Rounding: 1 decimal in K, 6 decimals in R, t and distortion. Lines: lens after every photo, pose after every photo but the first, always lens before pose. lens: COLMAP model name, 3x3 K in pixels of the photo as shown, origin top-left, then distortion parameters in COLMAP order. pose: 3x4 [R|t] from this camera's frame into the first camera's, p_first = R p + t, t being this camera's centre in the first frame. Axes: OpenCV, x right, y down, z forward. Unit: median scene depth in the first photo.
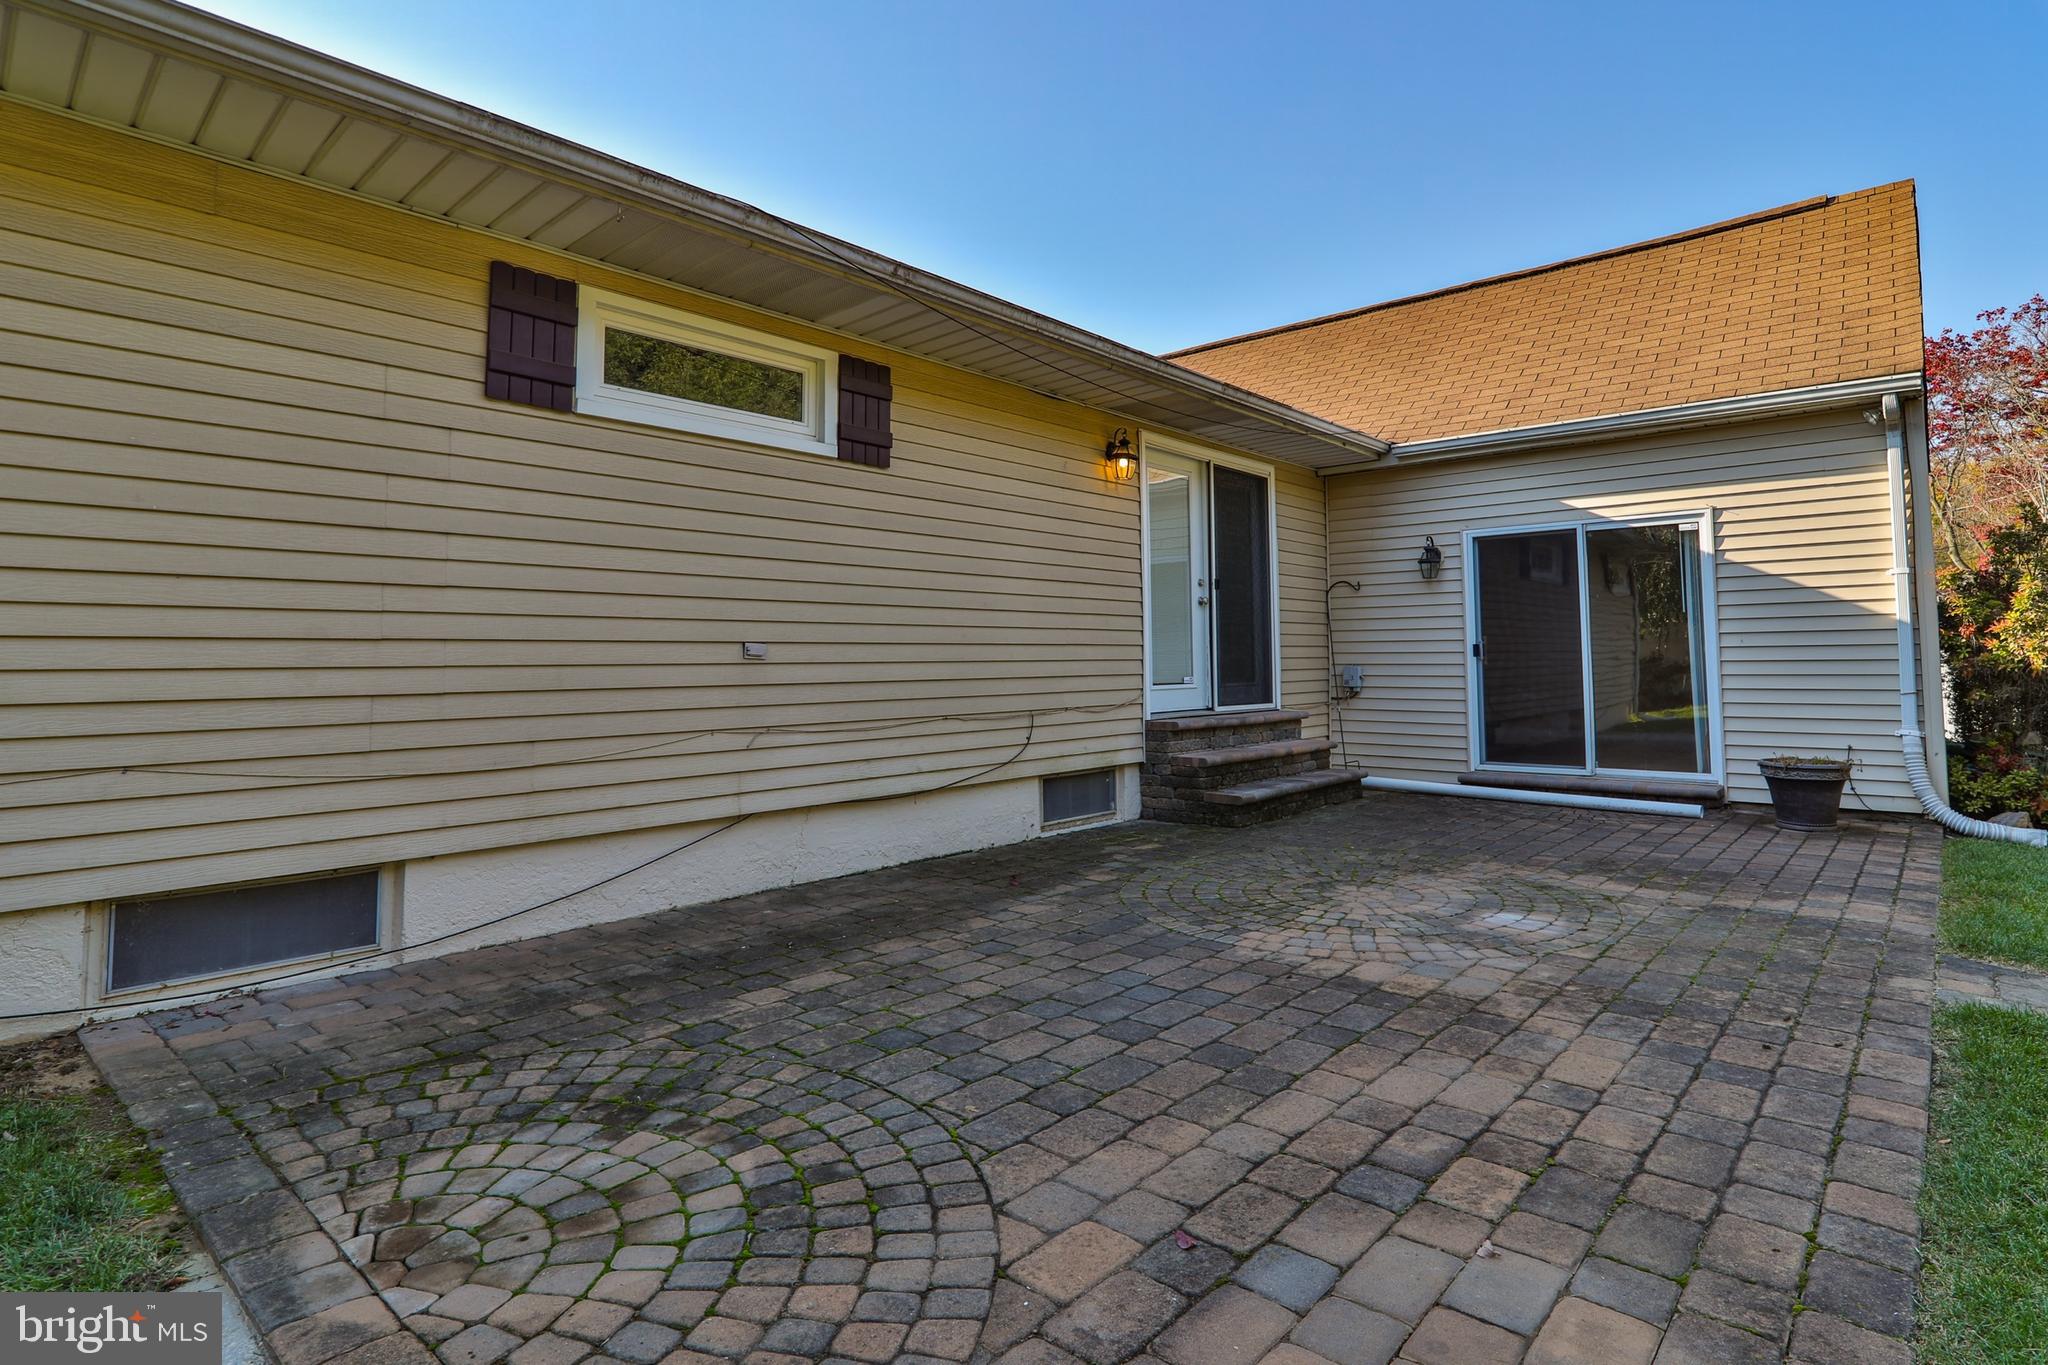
lens RADIAL K [[1028.9, 0, 1082.9], [0, 1028.9, 588.8], [0, 0, 1]] dist [-0.012604, 0.000036]
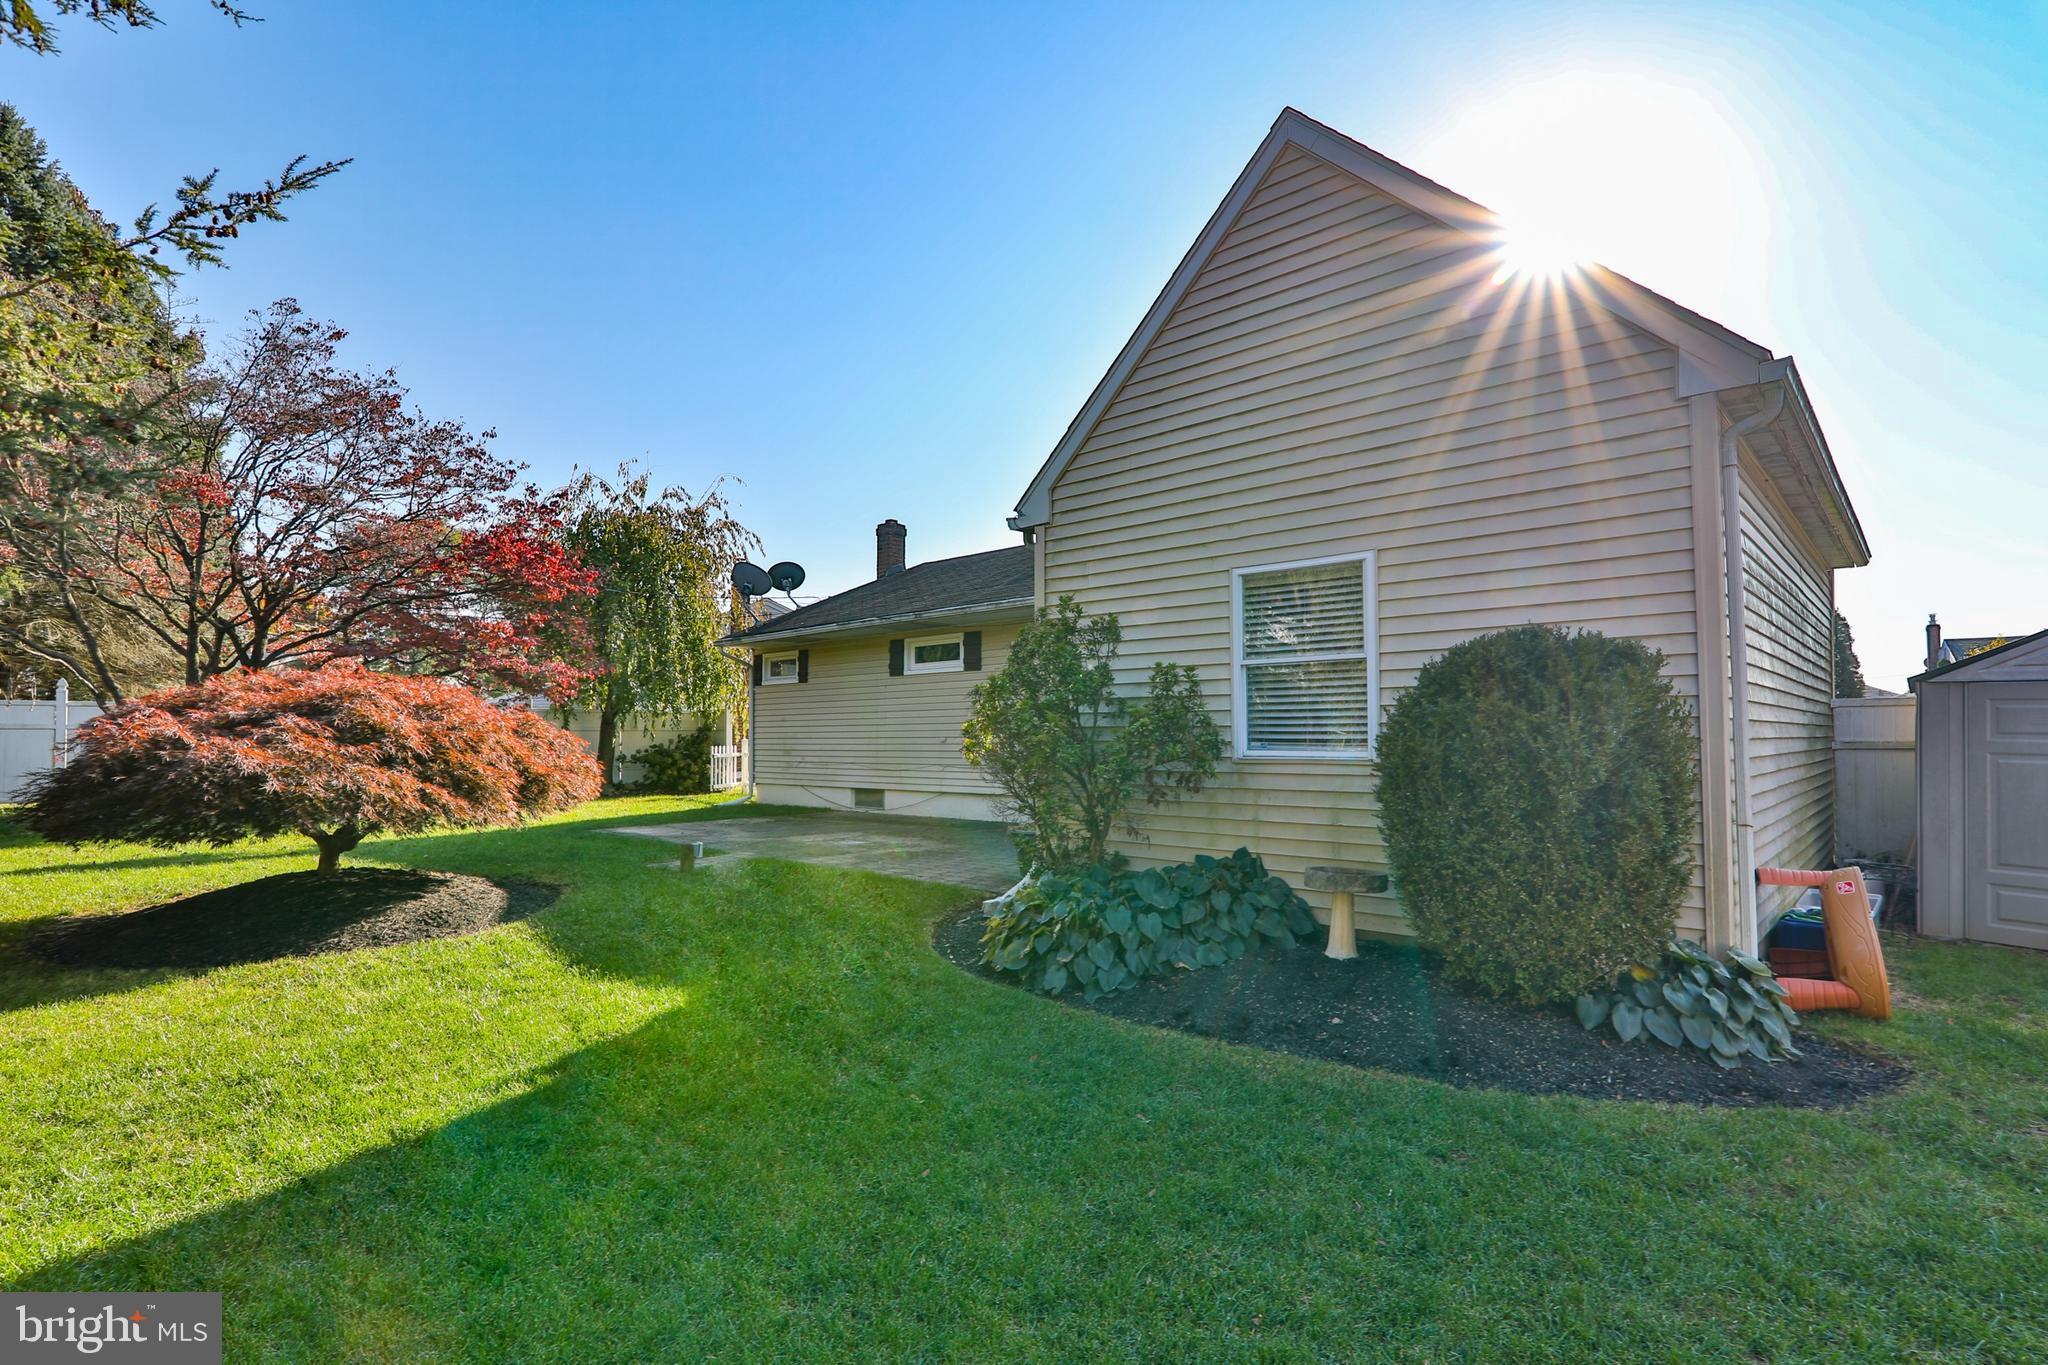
lens RADIAL K [[998.5, 0, 1042.1], [0, 998.5, 708.9], [0, 0, 1]] dist [-0.020917, 0.001778]
pose [[-0.050016, -0.018613, -0.998575, 1.943764], [0.073853, 0.997020, -0.022283, 0.041386], [0.996014, -0.074863, -0.048493, 1.061054]]
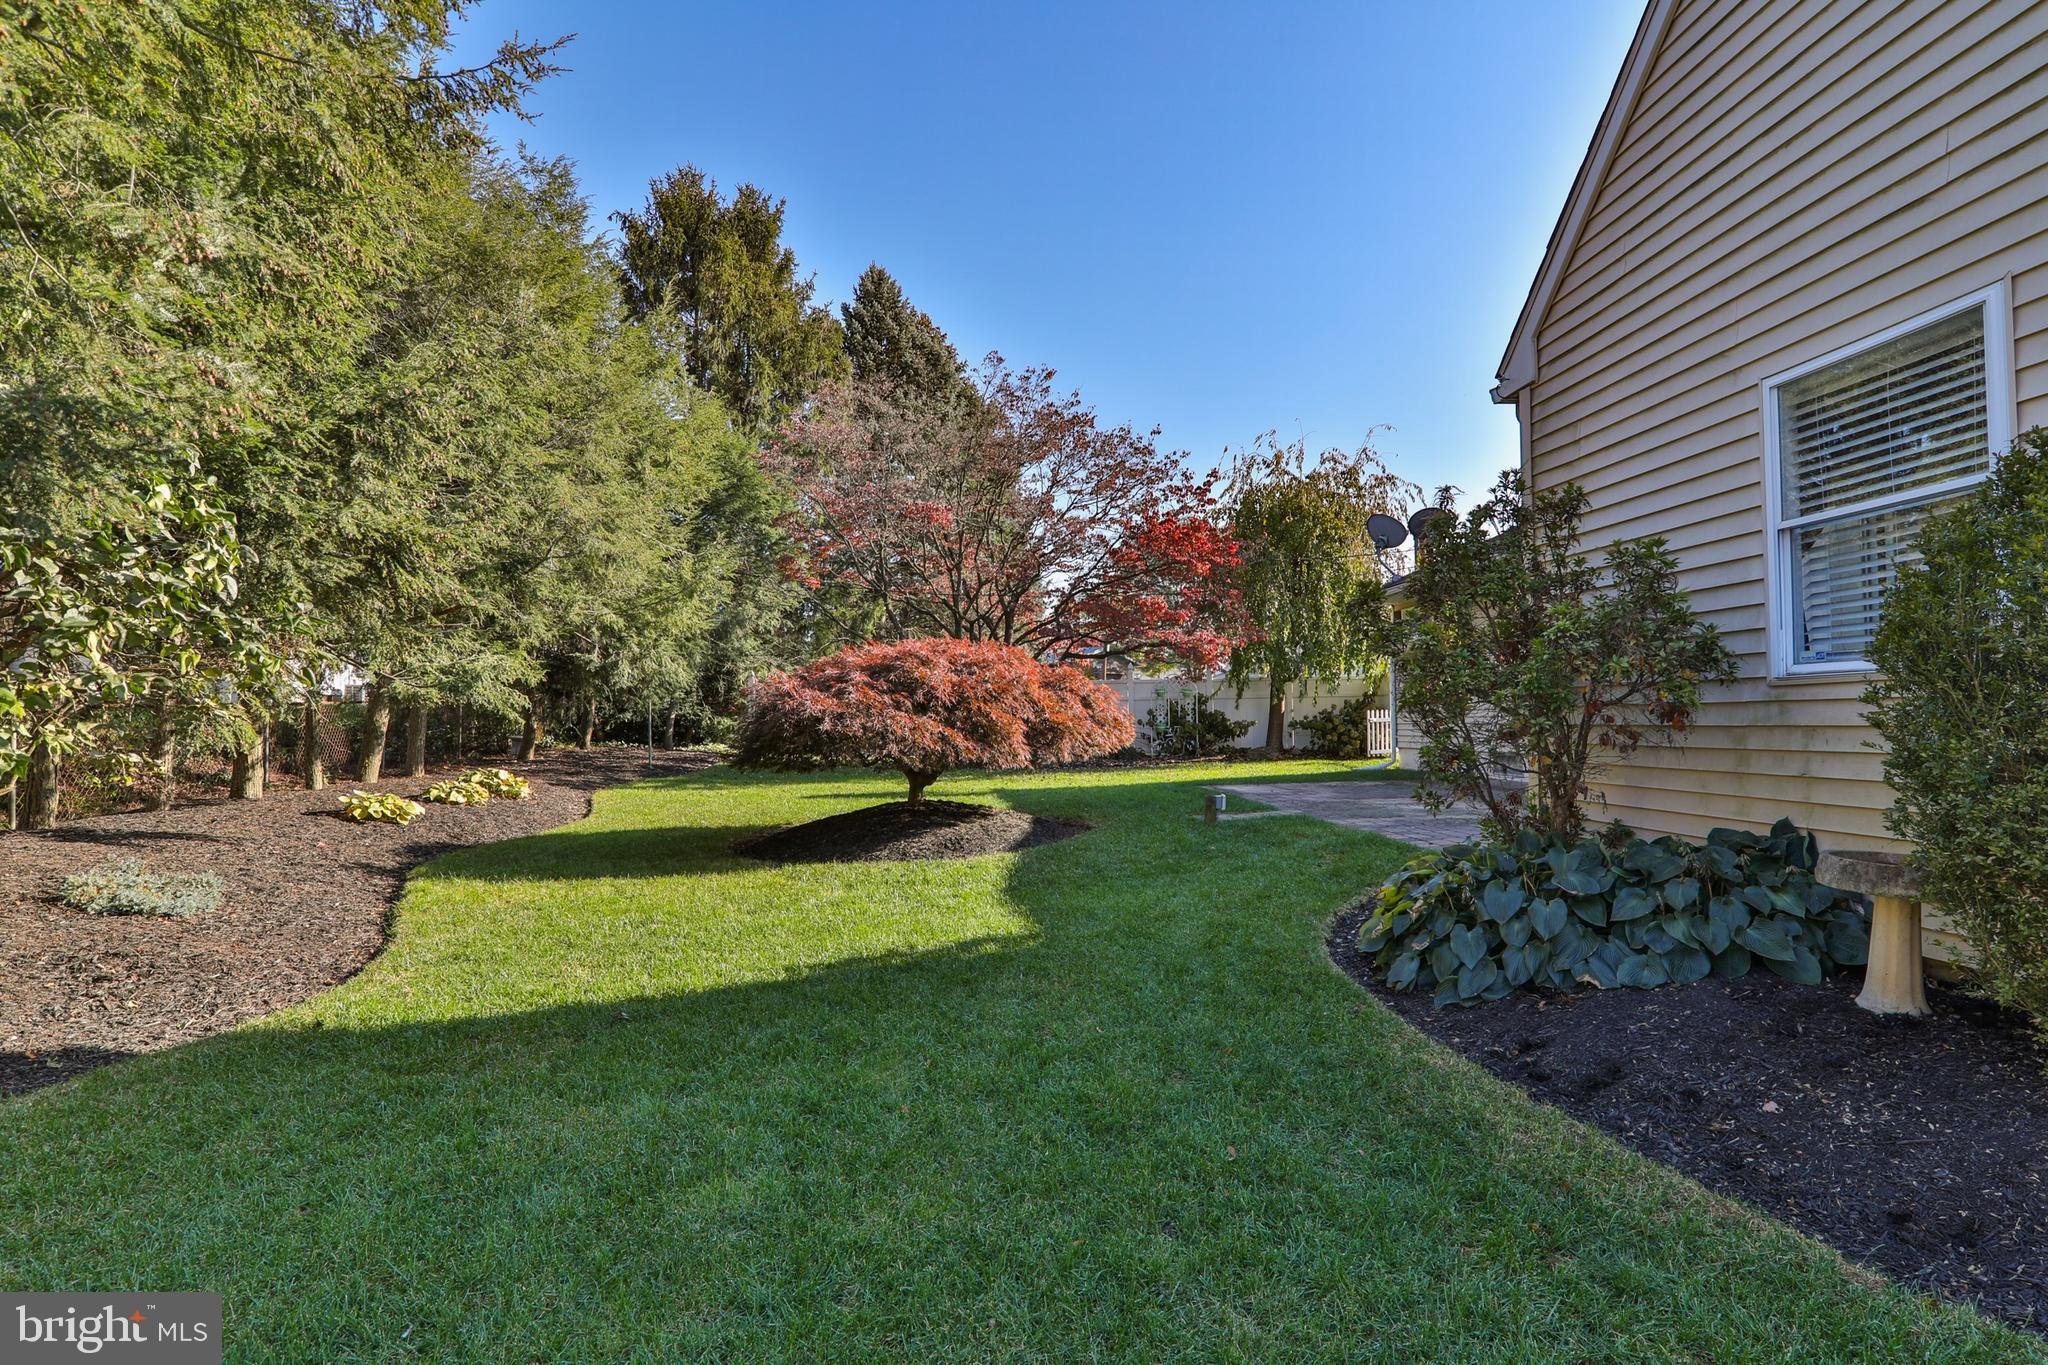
lens RADIAL K [[998.5, 0, 1042.1], [0, 998.5, 708.9], [0, 0, 1]] dist [-0.020917, 0.001778]
pose [[-0.708506, 0.012160, -0.705600, 1.716493], [0.071596, 0.995931, -0.054727, 0.100690], [0.702064, -0.089292, -0.706494, 1.307425]]
